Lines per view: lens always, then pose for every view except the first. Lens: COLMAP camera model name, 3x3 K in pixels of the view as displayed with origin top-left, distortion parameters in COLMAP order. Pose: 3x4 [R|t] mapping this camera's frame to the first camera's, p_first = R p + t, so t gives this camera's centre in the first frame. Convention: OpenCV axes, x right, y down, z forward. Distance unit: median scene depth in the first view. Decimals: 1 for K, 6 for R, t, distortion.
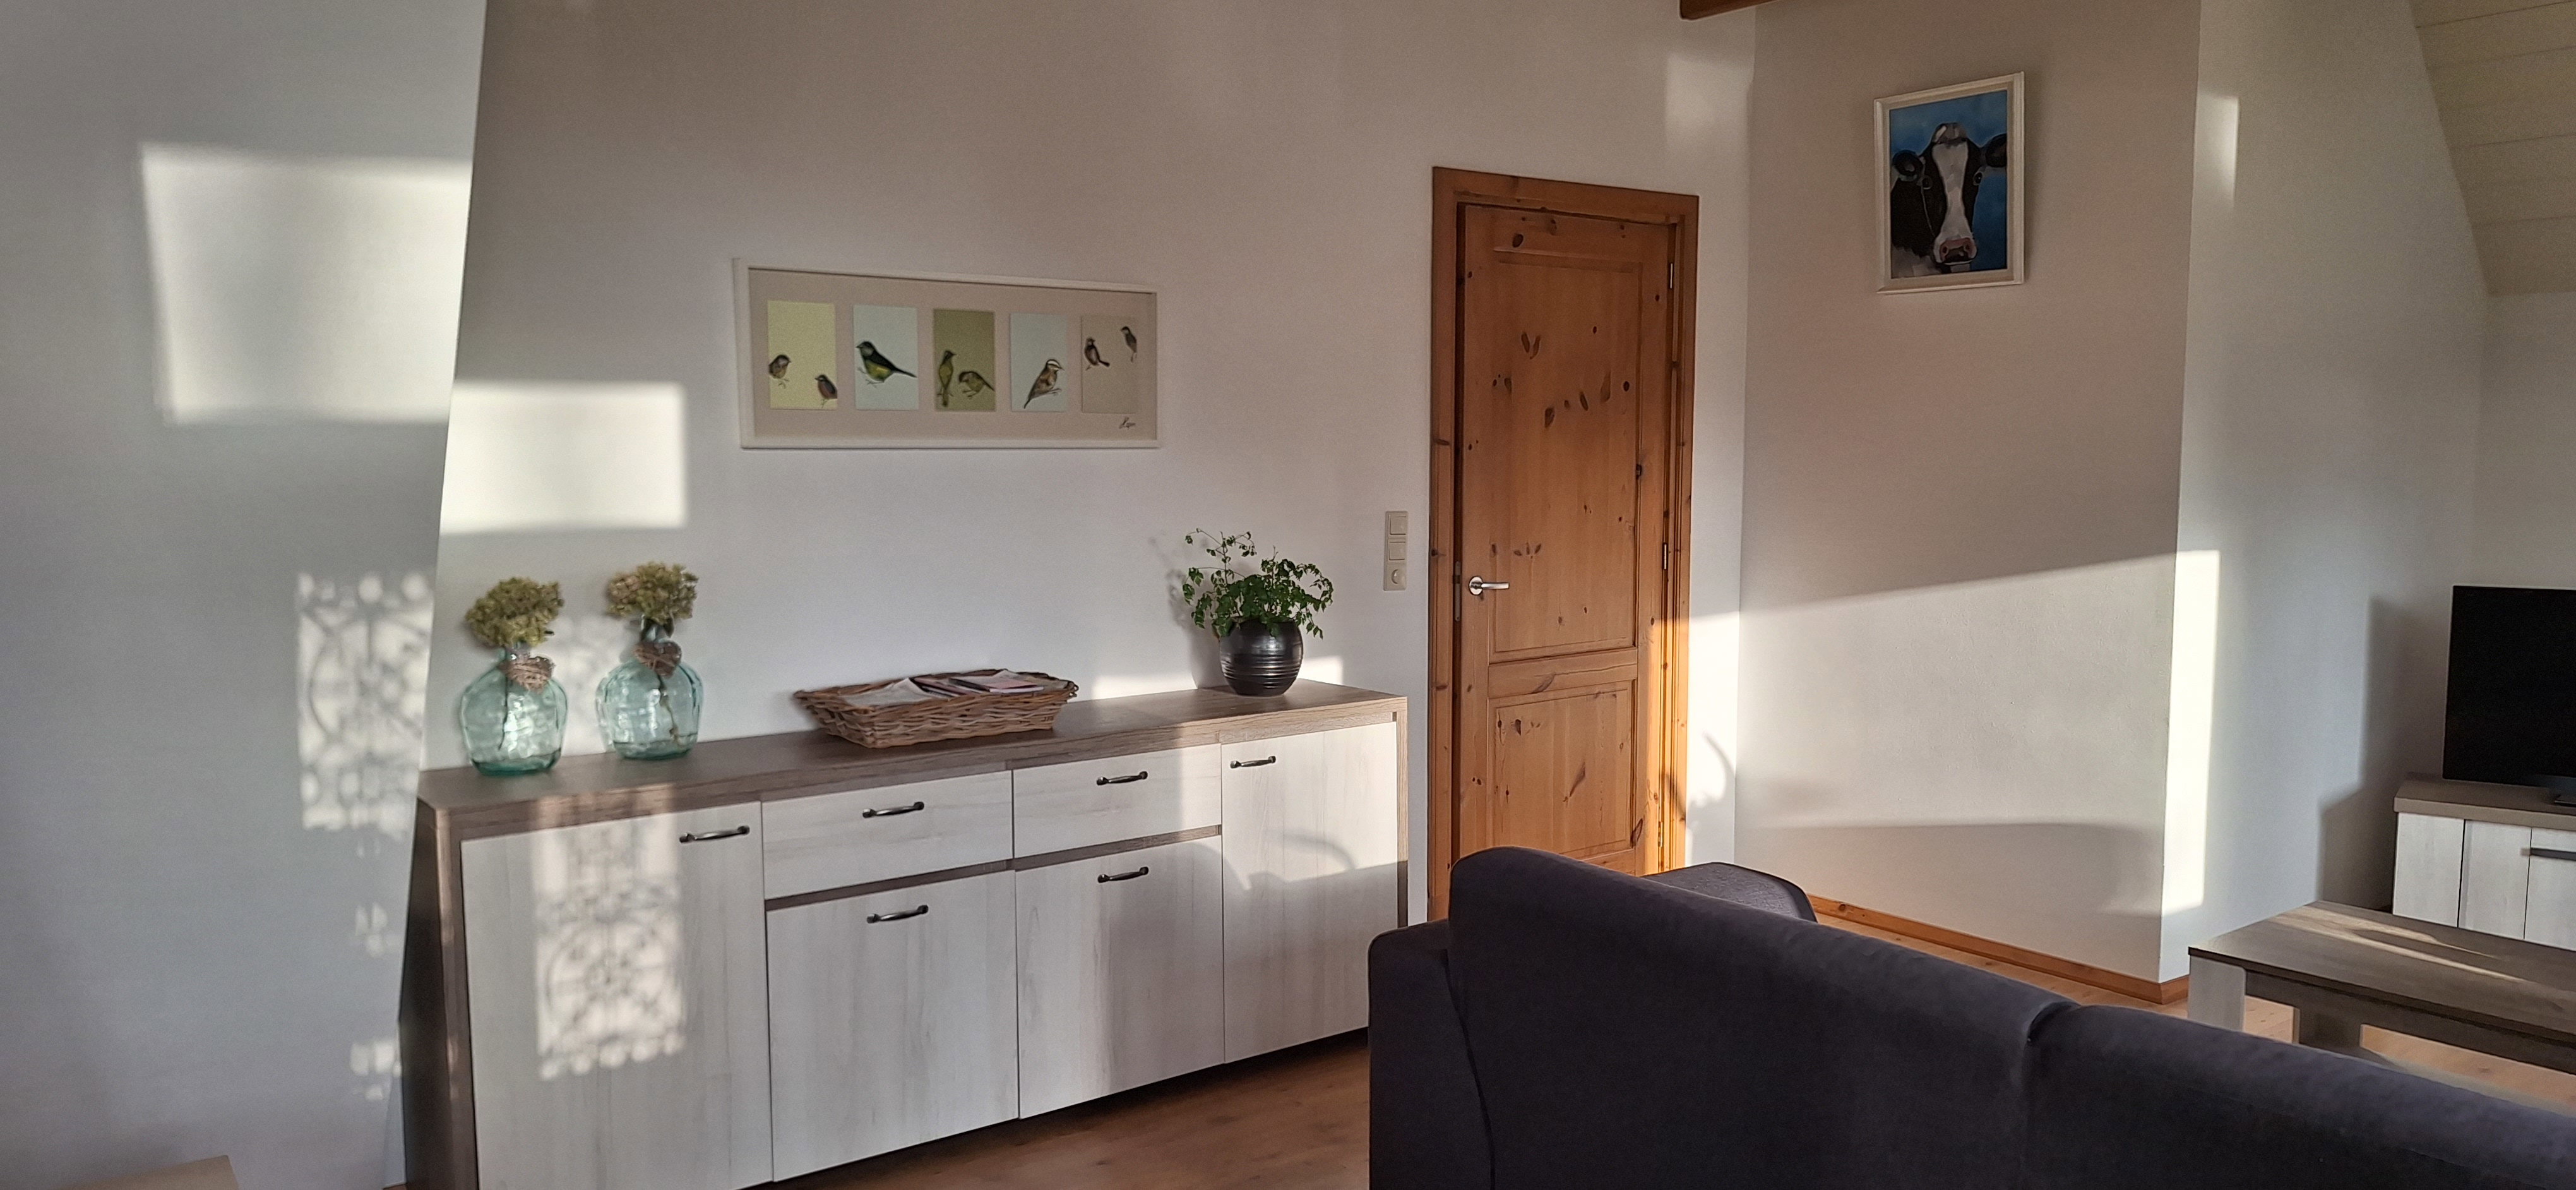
lens RADIAL K [[1851.5, 0, 1288.0], [0, 1851.5, 595.0], [0, 0, 1]] dist [0.014256, 0.000461]
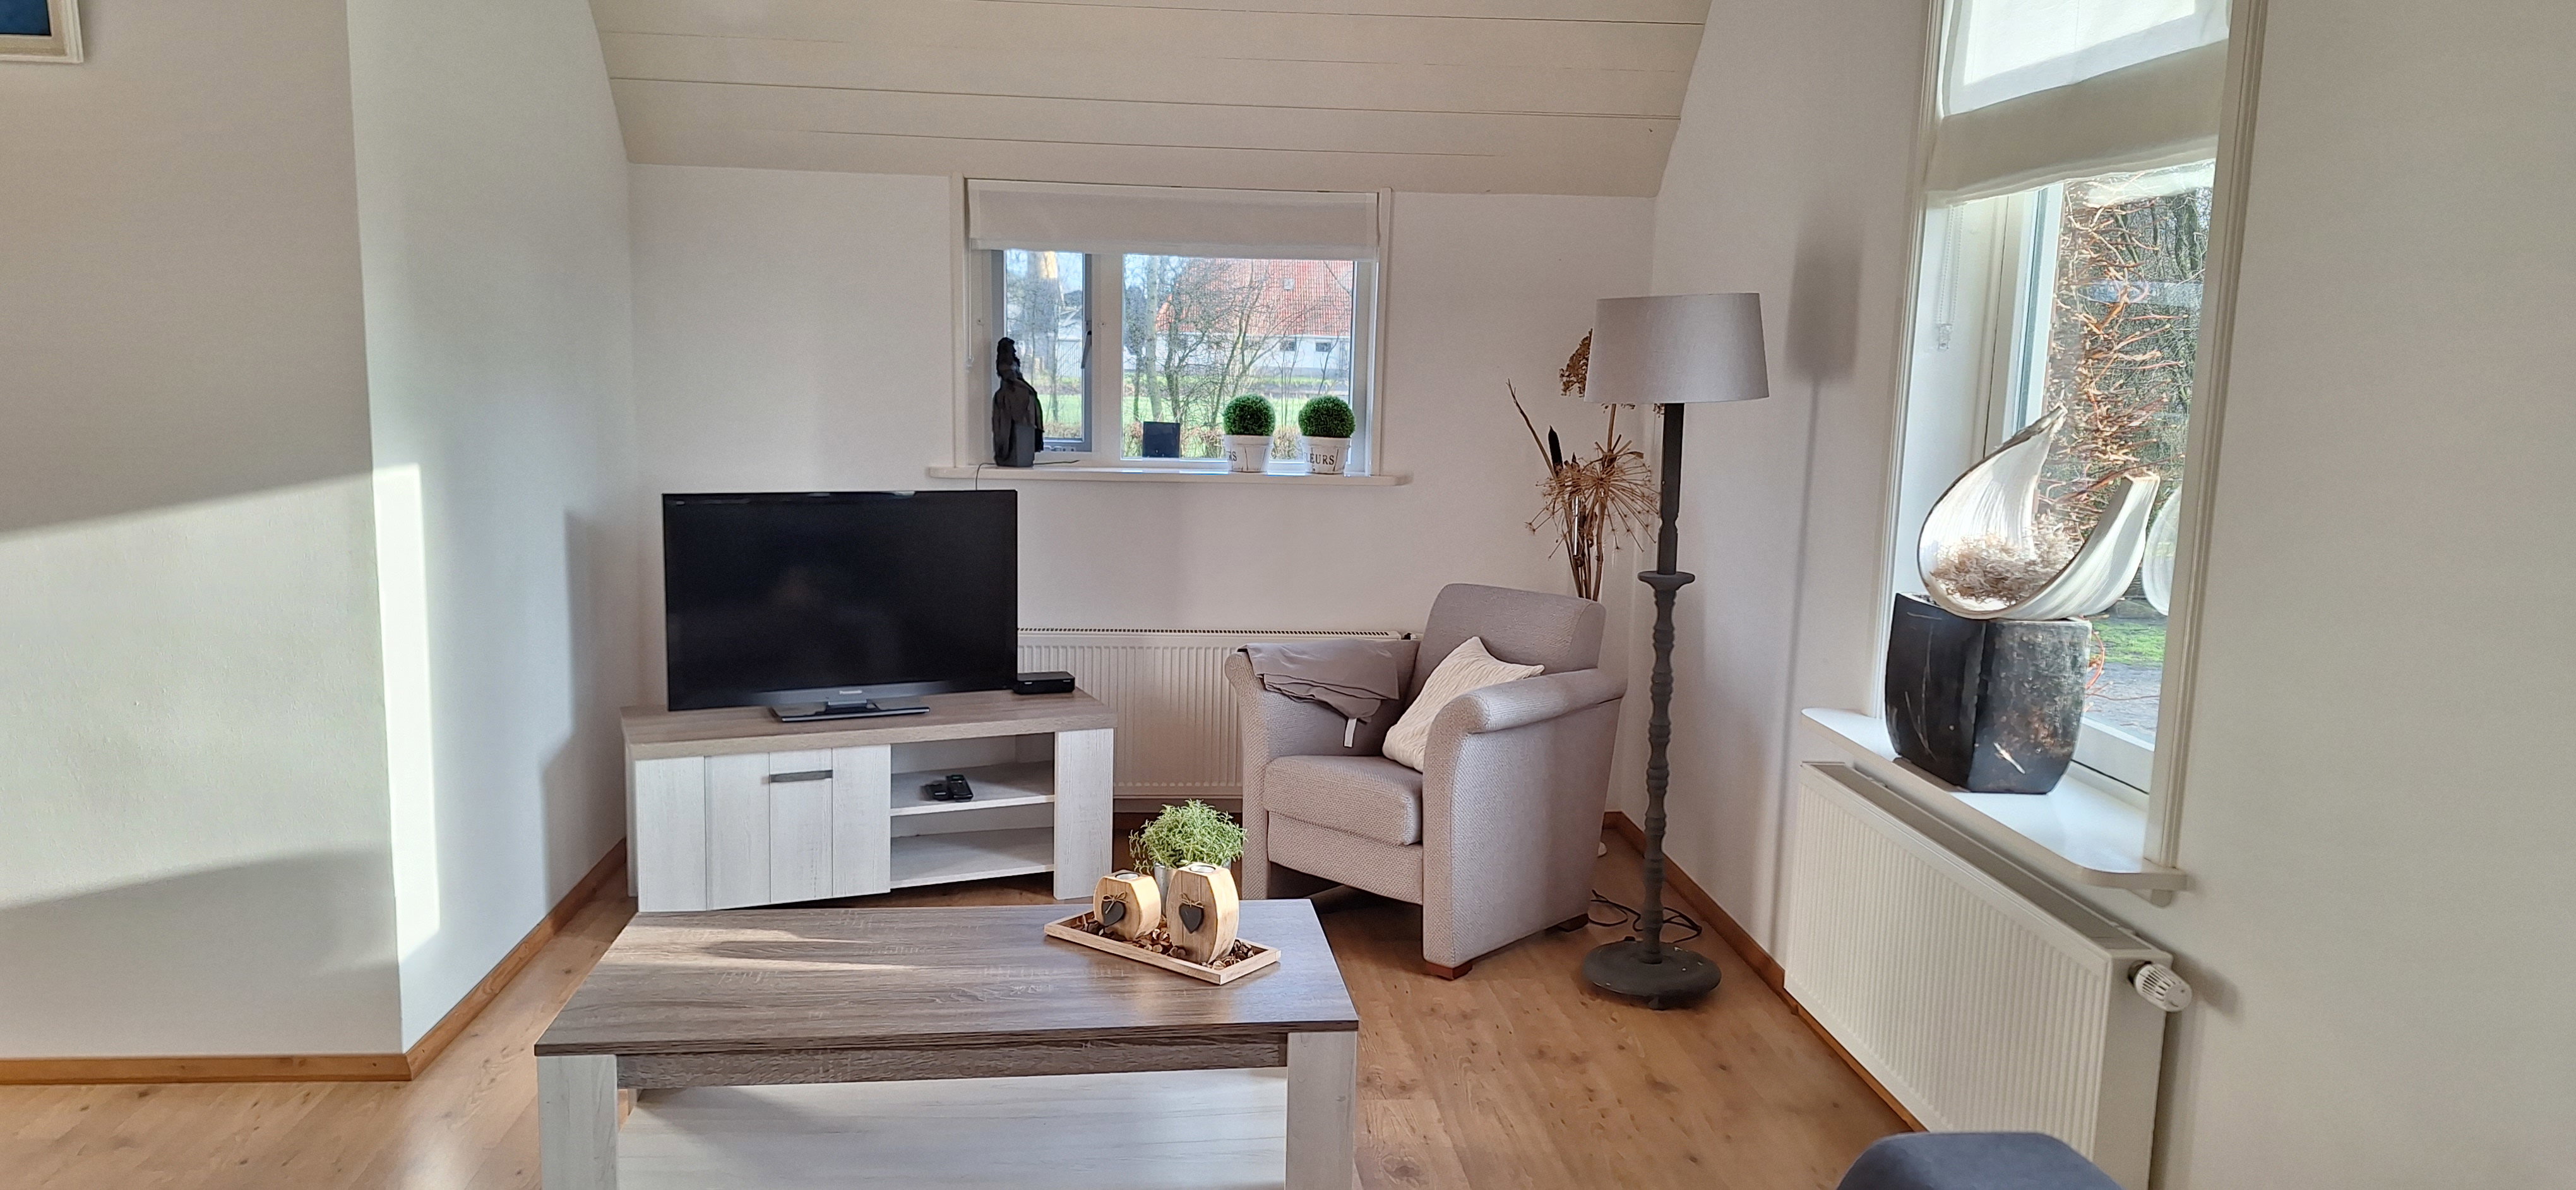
lens RADIAL K [[1804.1, 0, 1288.0], [0, 1804.1, 595.0], [0, 0, 1]] dist [0.002733, -0.006770]
pose [[0.528364, -0.109550, 0.841920, 0.069783], [0.064730, 0.993952, 0.088710, -0.012705], [-0.846547, 0.007626, 0.532260, 0.317189]]
